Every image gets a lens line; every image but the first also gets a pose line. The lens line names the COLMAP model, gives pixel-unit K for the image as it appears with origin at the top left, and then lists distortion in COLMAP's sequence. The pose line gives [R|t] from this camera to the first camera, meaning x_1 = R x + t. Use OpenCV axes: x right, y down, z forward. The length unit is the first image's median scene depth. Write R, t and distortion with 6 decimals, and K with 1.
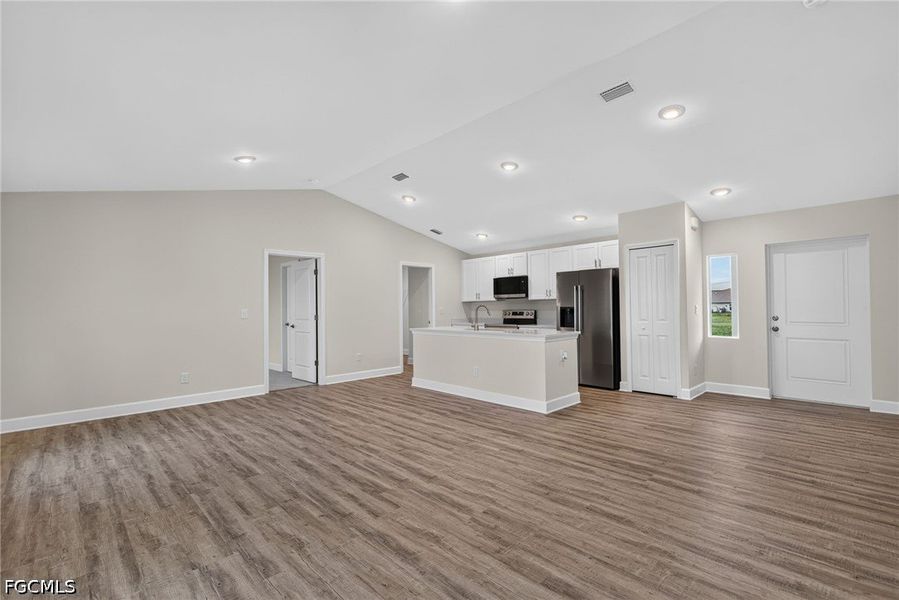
lens RADIAL K [[396.1, 0, 445.3], [0, 396.1, 302.4], [0, 0, 1]] dist [0.001978, 0.000004]
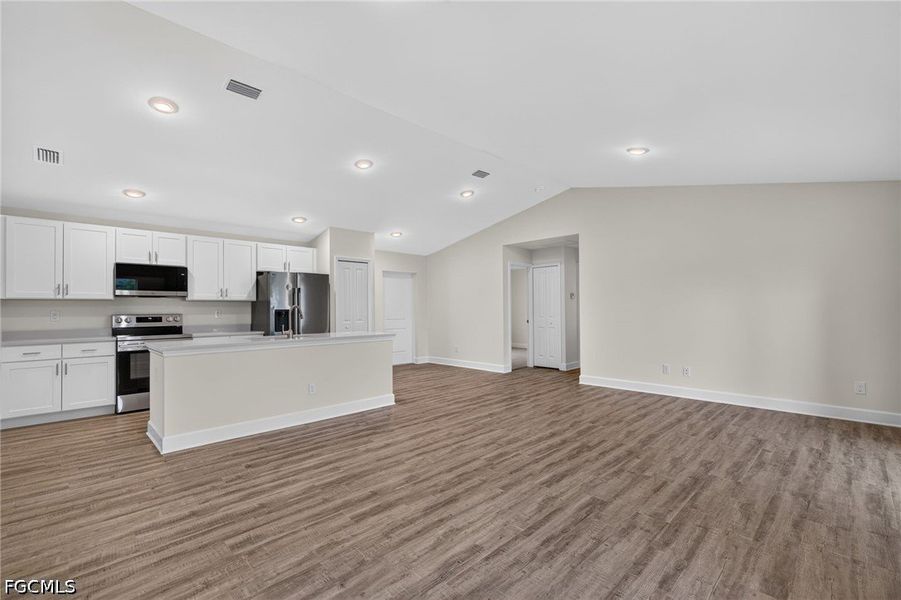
lens RADIAL K [[397.0, 0, 446.3], [0, 397.0, 302.4], [0, 0, 1]] dist [0.001978, 0.000004]
pose [[0.004164, 0.028304, 0.999591, -0.993055], [-0.007685, 0.999571, -0.028271, 0.028609], [-0.999962, -0.007564, 0.004379, 0.973694]]
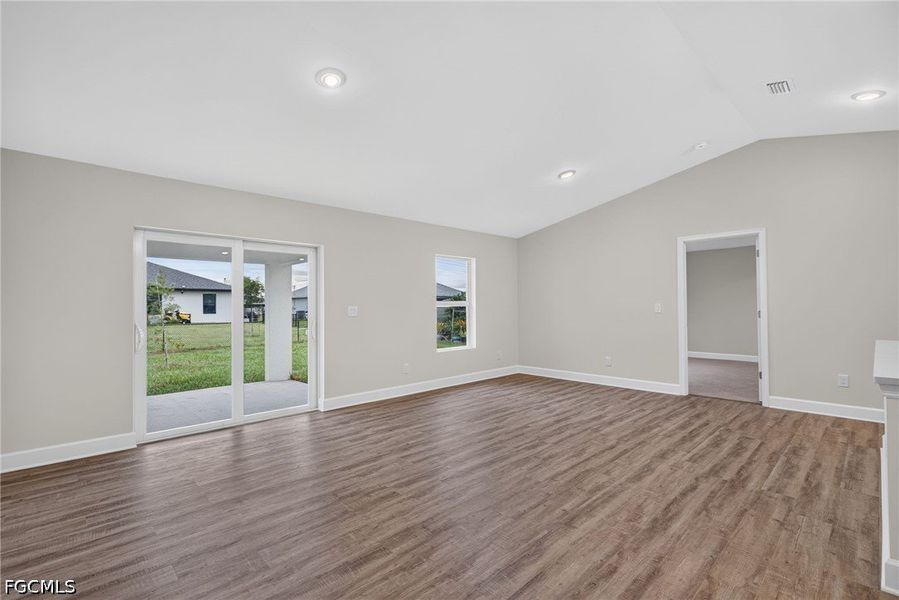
lens RADIAL K [[411.7, 0, 448.5], [0, 411.7, 300.8], [0, 0, 1]] dist [-0.001275, 0.000524]
pose [[-0.003857, -0.004150, -0.999984, 0.731581], [0.023510, 0.999715, -0.004239, 0.005345], [0.999716, -0.023526, -0.003758, 0.689081]]
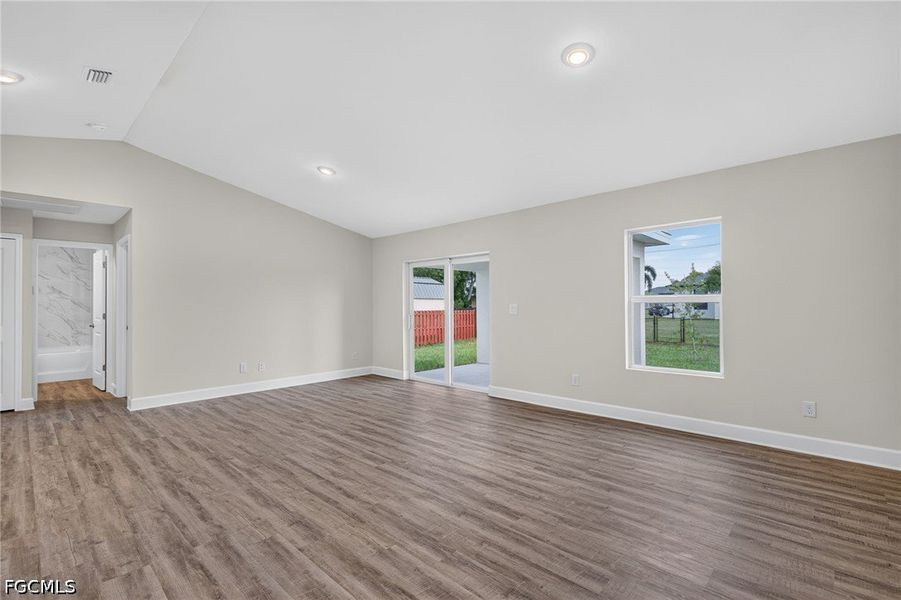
lens RADIAL K [[412.6, 0, 449.5], [0, 412.6, 300.8], [0, 0, 1]] dist [-0.001275, 0.000524]
pose [[-0.998992, 0.017363, -0.041385, -0.289169], [0.018517, 0.999445, -0.027676, 0.031399], [0.040882, -0.028414, -0.998760, 1.705271]]
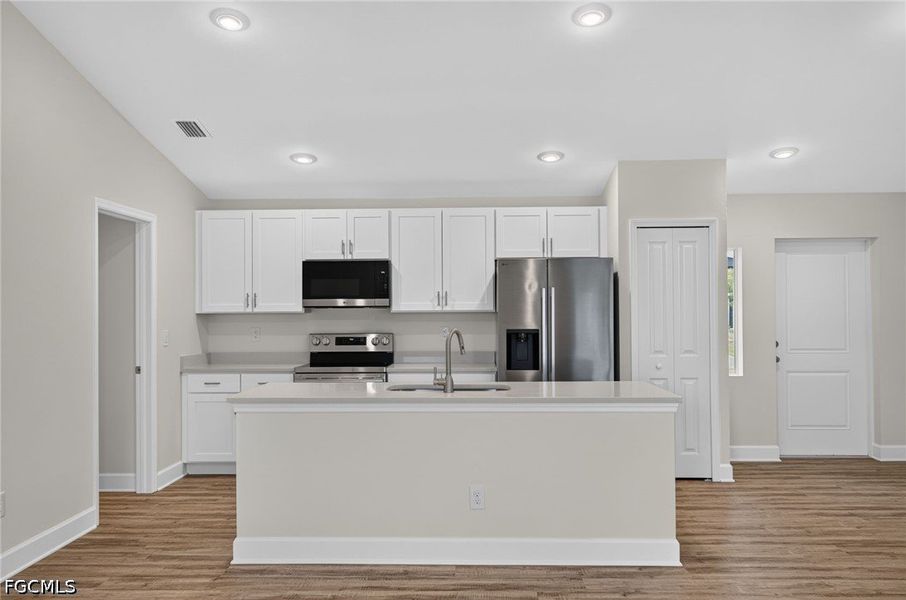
lens RADIAL K [[704.4, 0, 449.2], [0, 704.4, 301.3], [0, 0, 1]] dist [-0.001519, 0.001606]
pose [[0.716500, 0.014479, 0.697437, -0.604481], [-0.012736, 0.999889, -0.007674, -0.025272], [-0.697471, -0.003384, 0.716605, 0.677337]]
